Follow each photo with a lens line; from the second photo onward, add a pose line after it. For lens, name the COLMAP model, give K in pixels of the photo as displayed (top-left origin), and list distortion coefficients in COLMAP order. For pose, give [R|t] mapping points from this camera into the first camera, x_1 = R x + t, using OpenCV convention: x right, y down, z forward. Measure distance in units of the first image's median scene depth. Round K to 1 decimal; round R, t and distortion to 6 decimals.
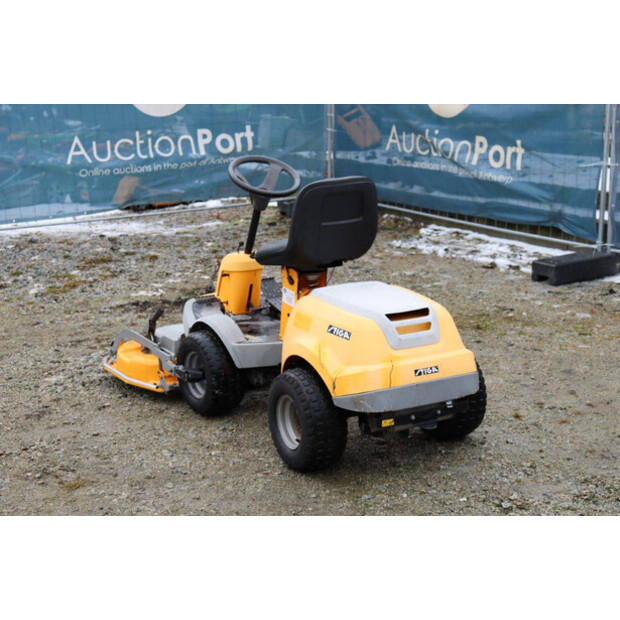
lens RADIAL K [[1156.1, 0, 311.1], [0, 1156.1, 316.7], [0, 0, 1]] dist [0.303851, 0.000000]
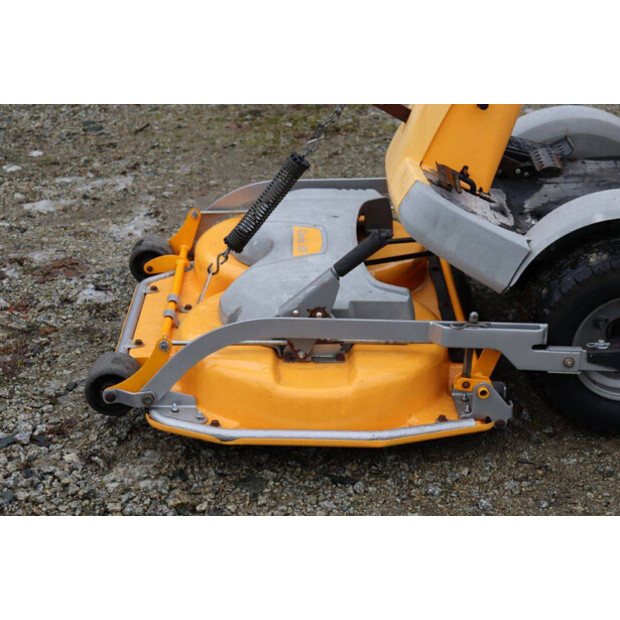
lens RADIAL K [[1307.2, 0, 315.3], [0, 1307.2, 311.2], [0, 0, 1]] dist [0.337285, 0.000000]
pose [[0.531929, -0.335616, 0.777441, -0.528565], [0.195527, 0.941974, 0.272863, -0.113770], [-0.823906, 0.006867, 0.566685, 0.847111]]
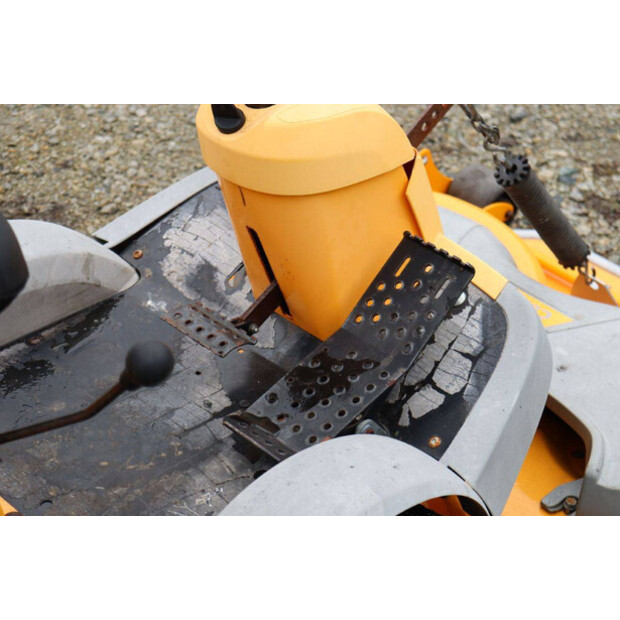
lens RADIAL K [[1449.3, 0, 313.2], [0, 1449.3, 308.3], [0, 0, 1]] dist [0.381740, 0.000000]
pose [[0.178661, 0.580362, -0.794519, 0.200534], [-0.233019, 0.809497, 0.538904, -0.184862], [0.955920, 0.088857, 0.279861, 1.004898]]
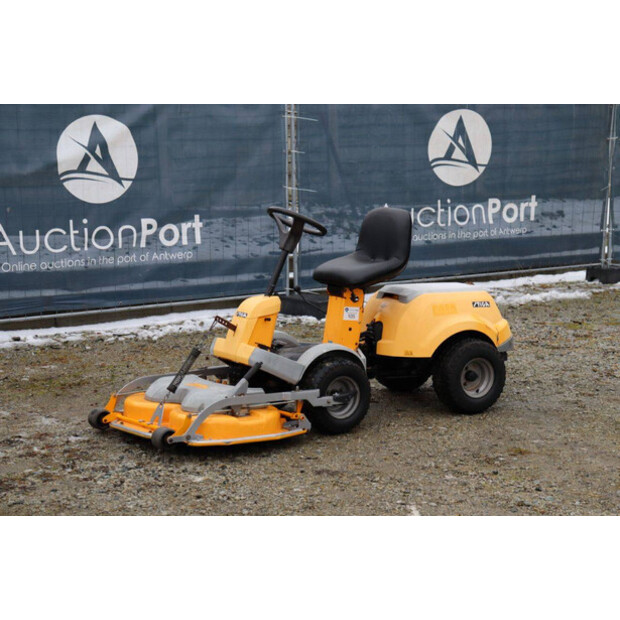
lens RADIAL K [[1341.5, 0, 316.7], [0, 1341.5, 315.7], [0, 0, 1]] dist [0.339622, 0.000000]
pose [[-0.023018, -0.115226, 0.993073, -1.401572], [0.237256, 0.964328, 0.117390, -0.186803], [-0.971175, 0.238314, 0.005142, 1.023039]]
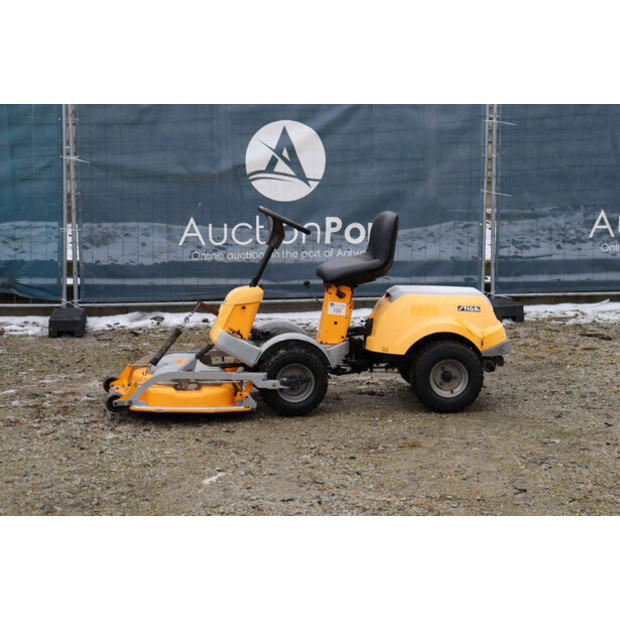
lens RADIAL K [[1449.3, 0, 320.3], [0, 1449.3, 307.1], [0, 0, 1]] dist [0.381740, 0.000000]
pose [[0.394568, -0.089517, 0.914496, -1.503728], [0.195970, 0.980543, 0.011429, -0.040647], [-0.897726, 0.174704, 0.404433, 0.357945]]
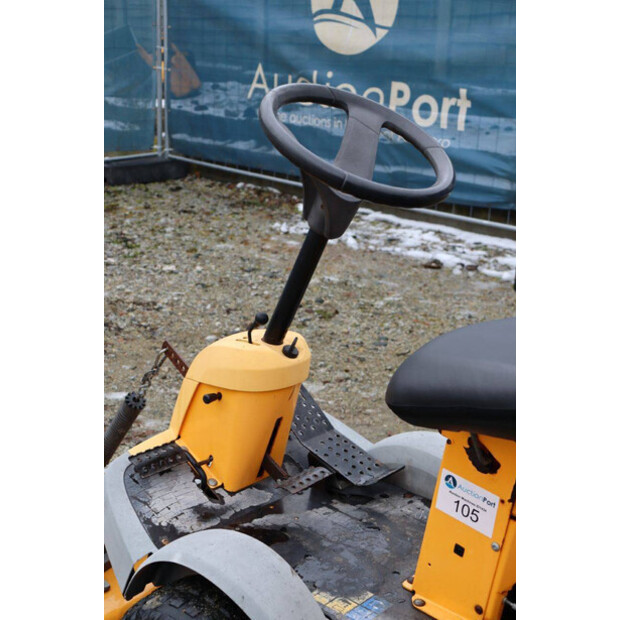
lens RADIAL K [[982.9, 0, 305.1], [0, 982.9, 318.6], [0, 0, 1]] dist [0.152525, 0.000000]
pose [[0.965159, -0.028466, 0.260110, -0.138796], [0.010377, 0.997447, 0.070656, -0.091621], [-0.261457, -0.065495, 0.962990, 0.731050]]
